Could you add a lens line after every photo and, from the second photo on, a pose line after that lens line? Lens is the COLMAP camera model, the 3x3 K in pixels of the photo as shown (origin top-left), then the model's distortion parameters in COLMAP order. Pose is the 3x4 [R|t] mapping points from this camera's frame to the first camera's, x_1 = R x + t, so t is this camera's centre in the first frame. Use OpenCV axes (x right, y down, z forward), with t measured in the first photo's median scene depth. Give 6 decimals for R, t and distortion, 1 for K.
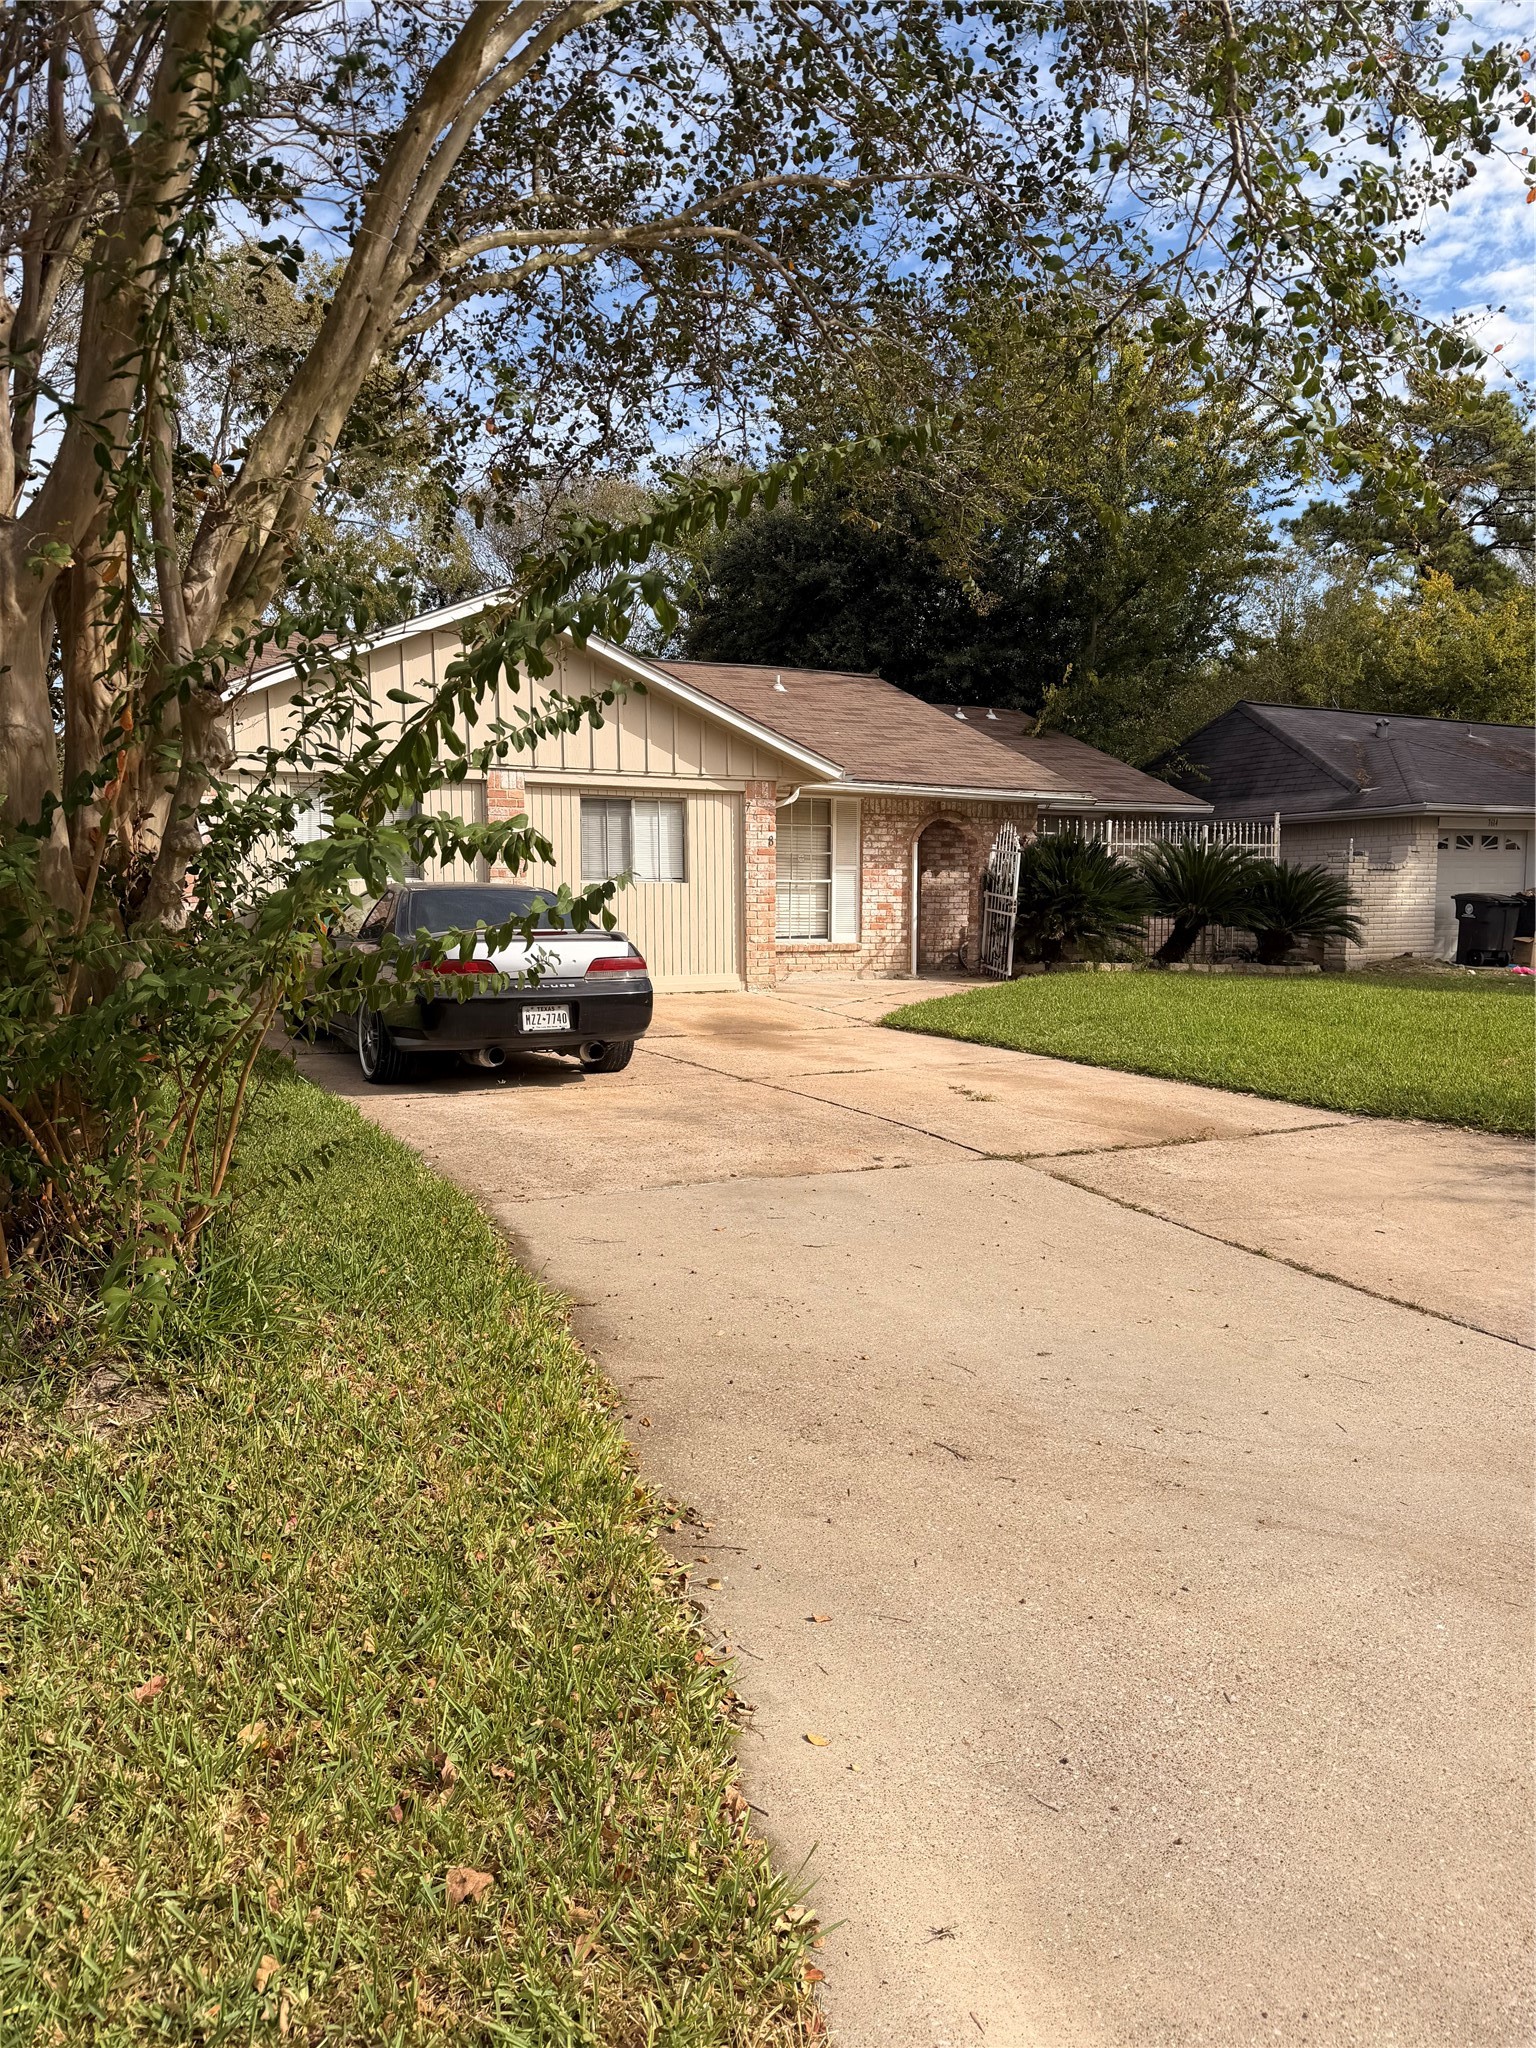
lens RADIAL K [[1415.2, 0, 761.4], [0, 1415.2, 1074.5], [0, 0, 1]] dist [0.090327, -0.182714]
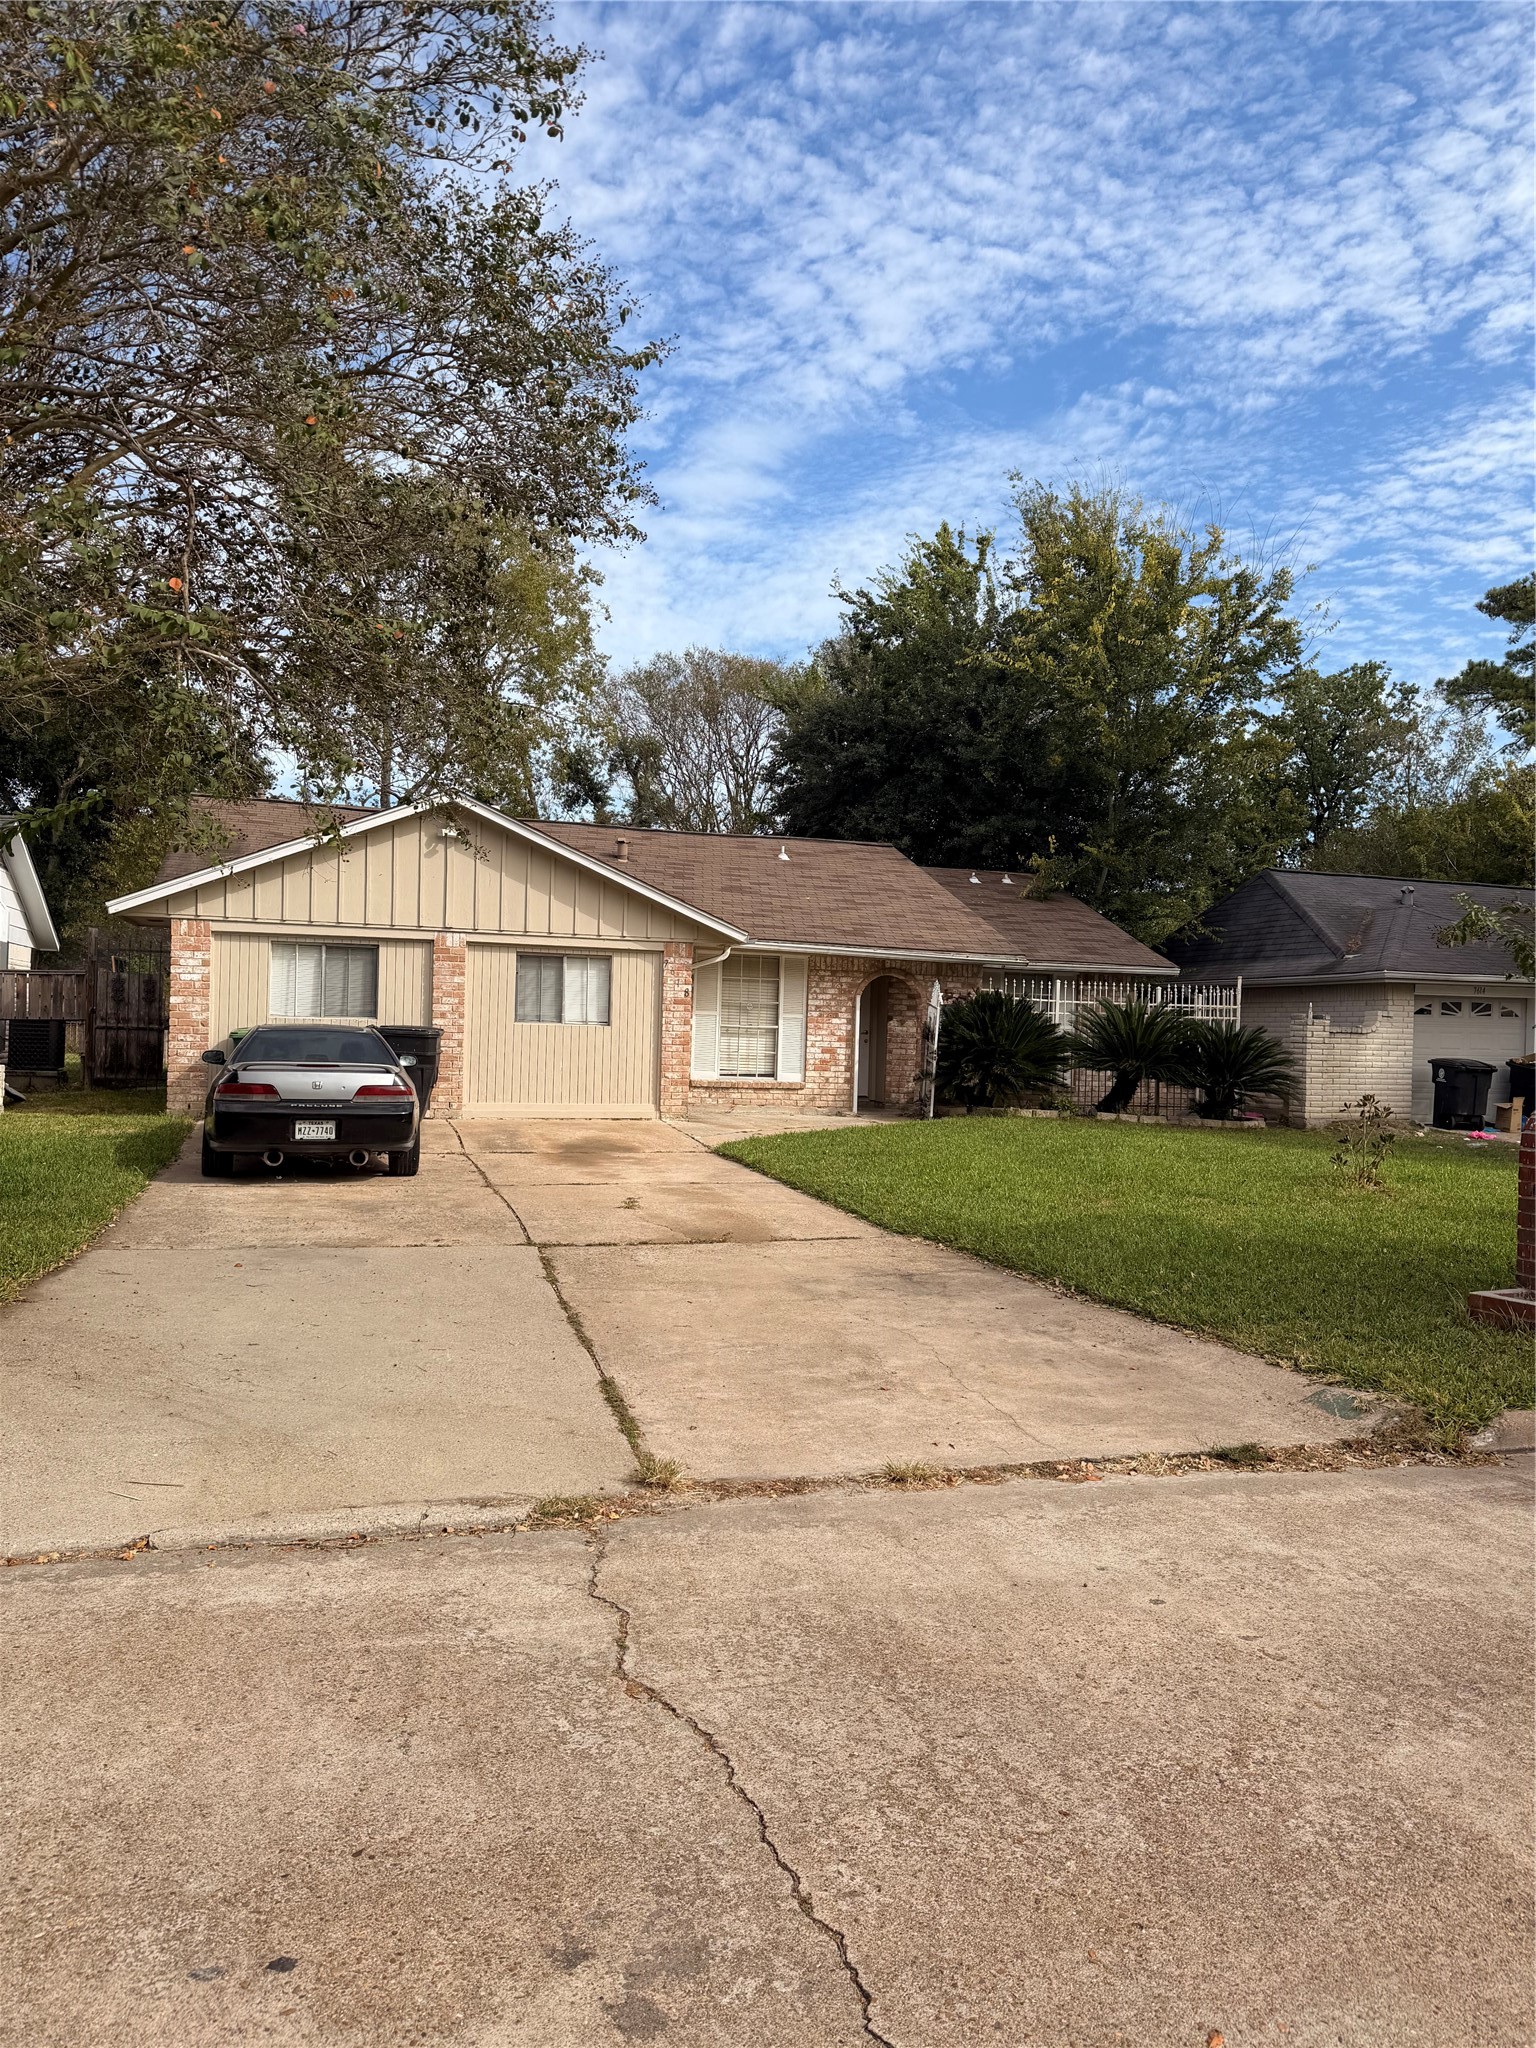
lens RADIAL K [[1434.3, 0, 768.0], [0, 1434.3, 1024.0], [0, 0, 1]] dist [0.029353, -0.053385]
pose [[0.983832, 0.030717, -0.176440, 0.241909], [-0.052906, 0.991061, -0.122467, 0.001997], [0.171101, 0.129822, 0.976663, -0.120519]]
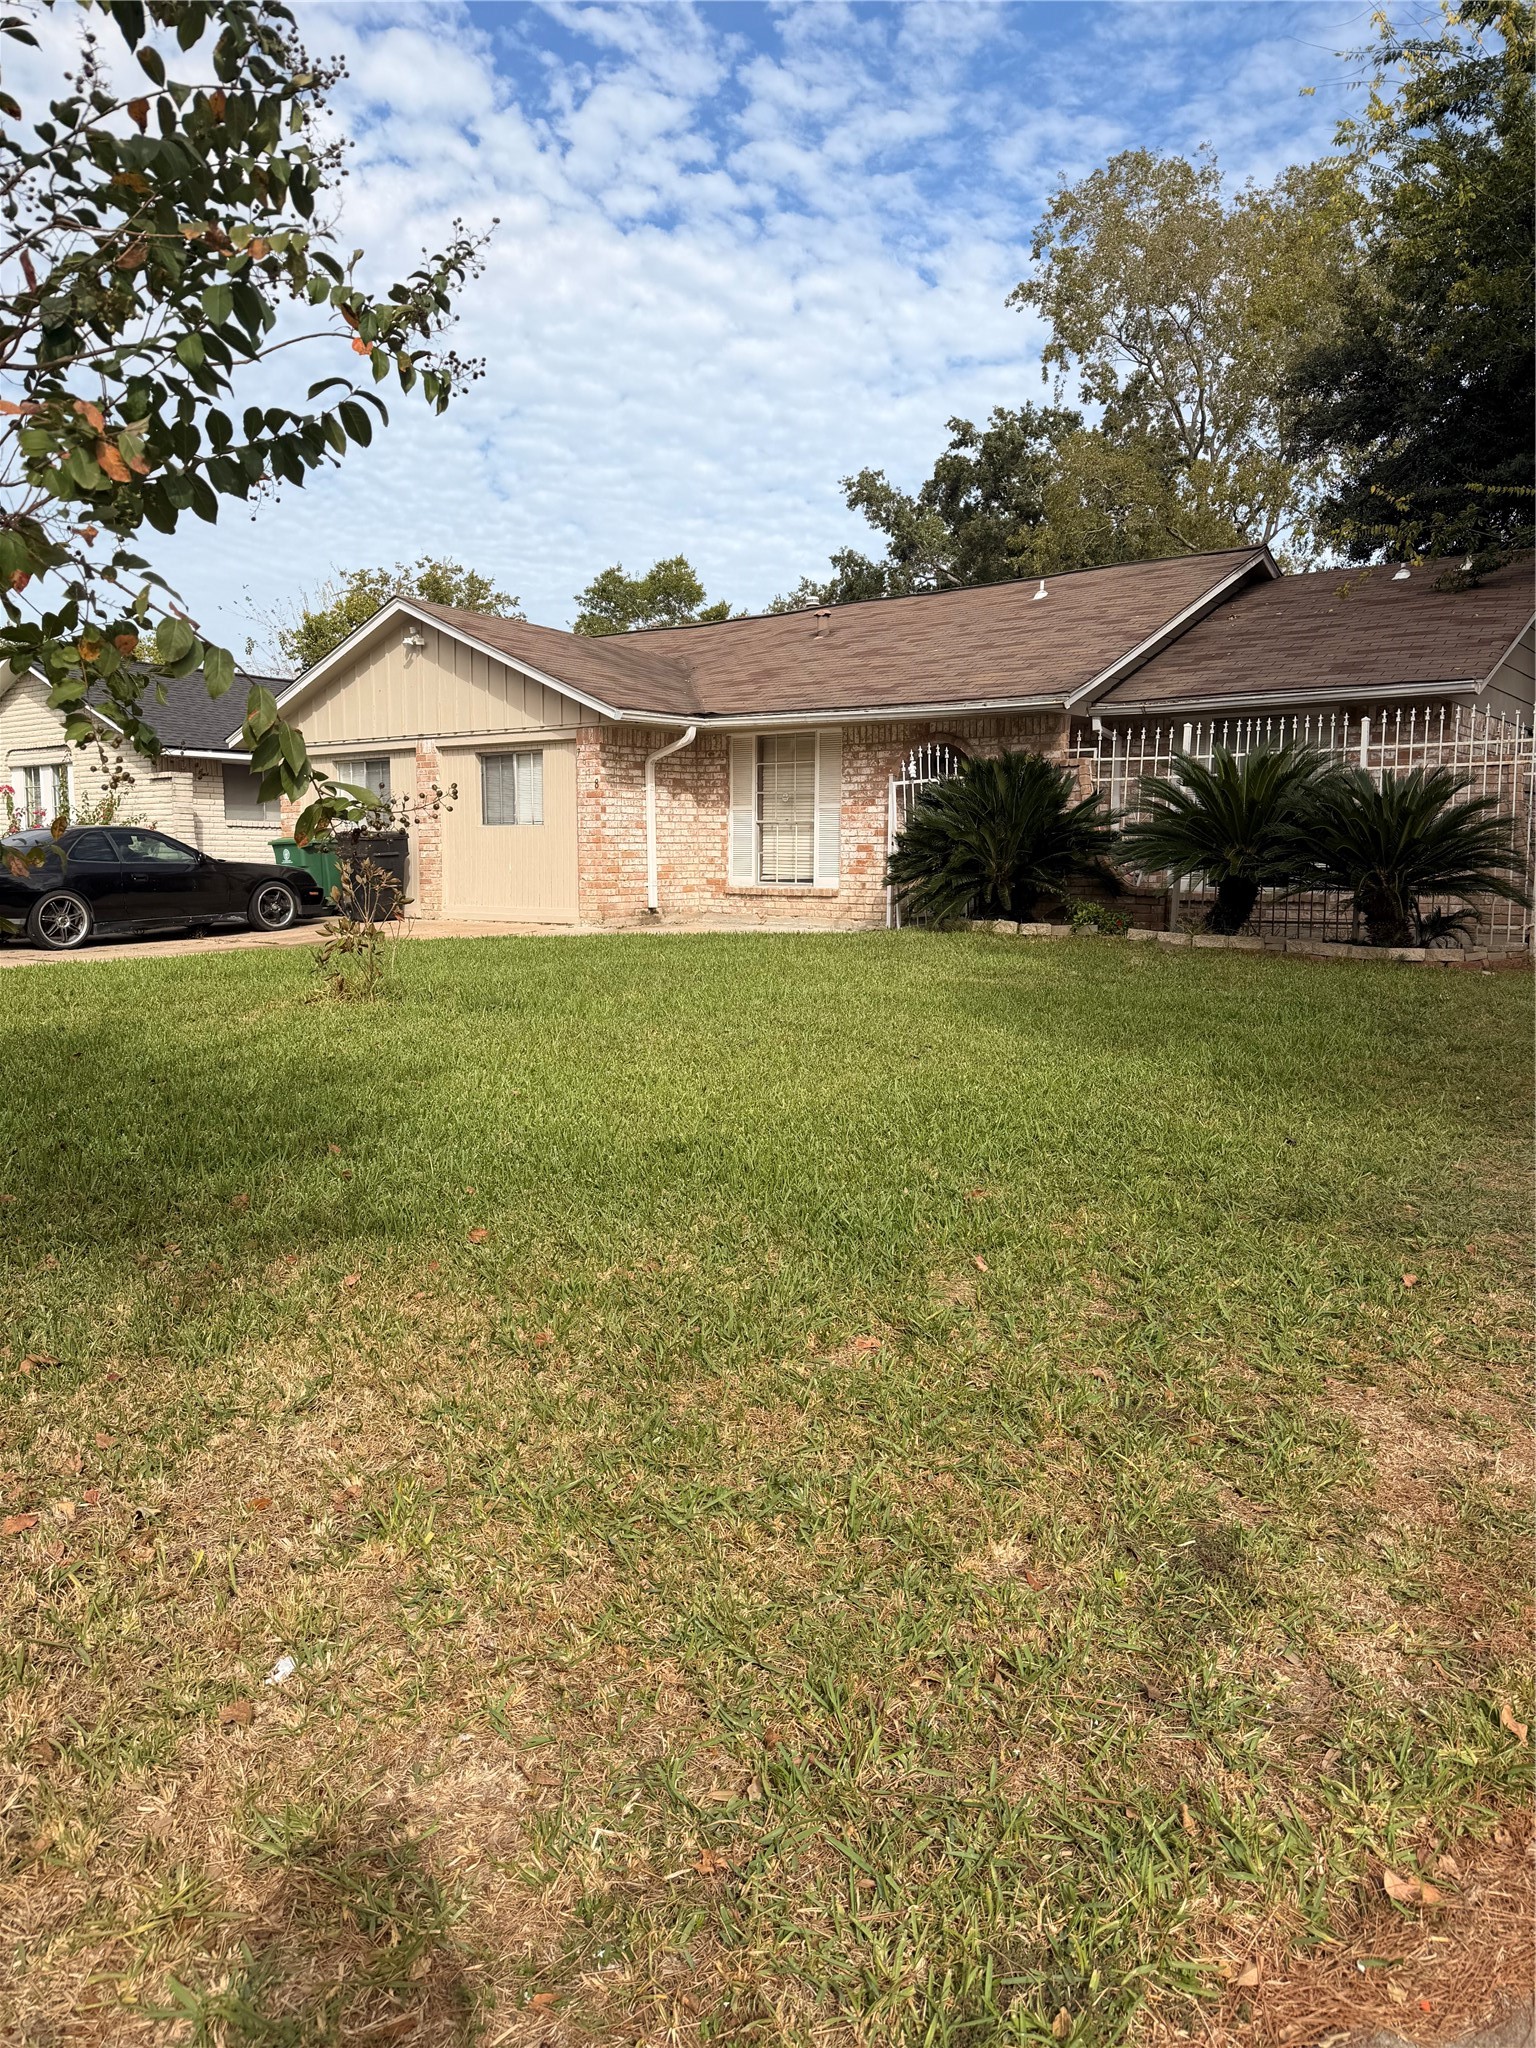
lens RADIAL K [[1432.3, 0, 768.2], [0, 1432.3, 1027.6], [0, 0, 1]] dist [0.030807, -0.060544]
pose [[0.430776, 0.109042, -0.895847, 0.883223], [-0.114722, 0.991237, 0.065487, -0.059850], [0.895138, 0.074563, 0.439510, 0.568116]]
